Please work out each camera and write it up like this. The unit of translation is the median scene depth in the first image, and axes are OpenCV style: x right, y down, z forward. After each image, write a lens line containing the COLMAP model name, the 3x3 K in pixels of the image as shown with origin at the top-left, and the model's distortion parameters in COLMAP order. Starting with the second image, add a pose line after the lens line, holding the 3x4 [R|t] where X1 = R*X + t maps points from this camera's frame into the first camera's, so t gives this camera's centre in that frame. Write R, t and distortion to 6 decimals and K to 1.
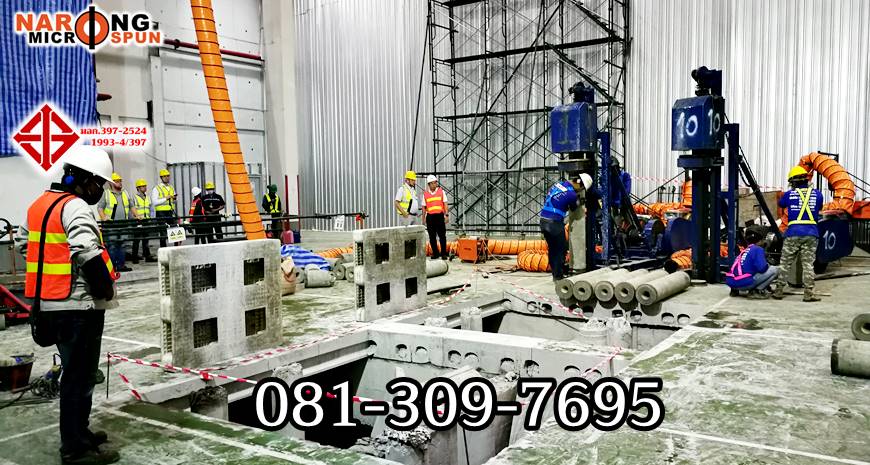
lens RADIAL K [[695.5, 0, 450.2], [0, 695.5, 239.3], [0, 0, 1]] dist [0.041161, -0.047810]
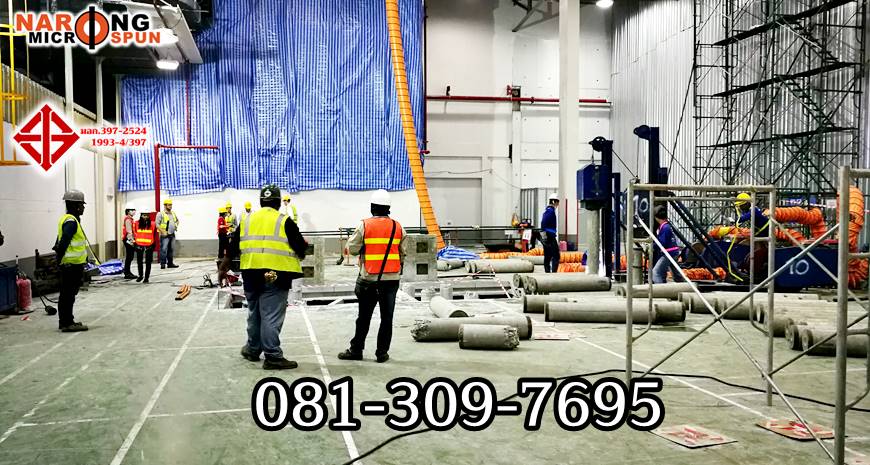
lens RADIAL K [[695.5, 0, 433.8], [0, 695.5, 231.5], [0, 0, 1]] dist [0.041161, -0.047810]
pose [[0.724222, 0.037587, -0.688542, 0.484150], [-0.059410, 0.998202, -0.007998, -0.004586], [0.687003, 0.046698, 0.725152, -0.114292]]
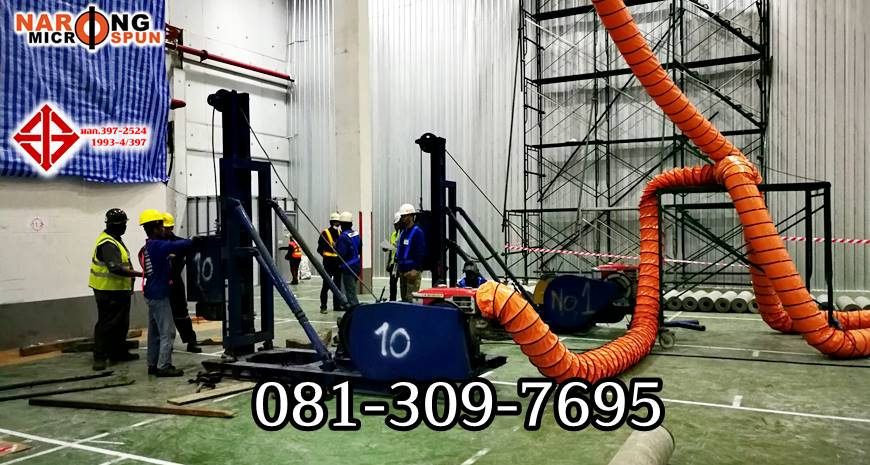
lens RADIAL K [[695.5, 0, 440.6], [0, 695.5, 229.1], [0, 0, 1]] dist [0.041161, -0.047810]
pose [[0.996026, 0.006595, 0.088822, -0.213958], [-0.000016, 0.997268, -0.073867, -0.011726], [-0.089067, 0.073572, 0.993305, 0.187578]]
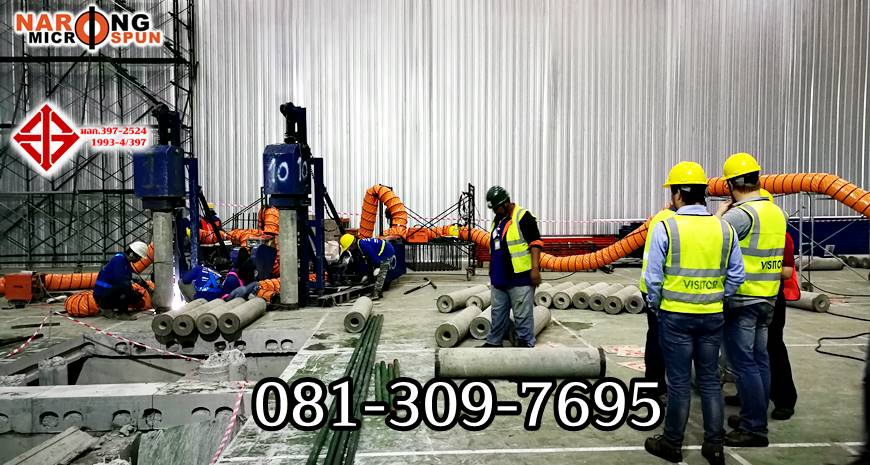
lens RADIAL K [[695.5, 0, 442.1], [0, 695.5, 227.5], [0, 0, 1]] dist [0.041161, -0.047810]
pose [[0.813636, -0.006412, 0.581339, -0.033629], [0.035072, 0.998659, -0.038072, -0.004697], [-0.580316, 0.051366, 0.812770, 0.007484]]
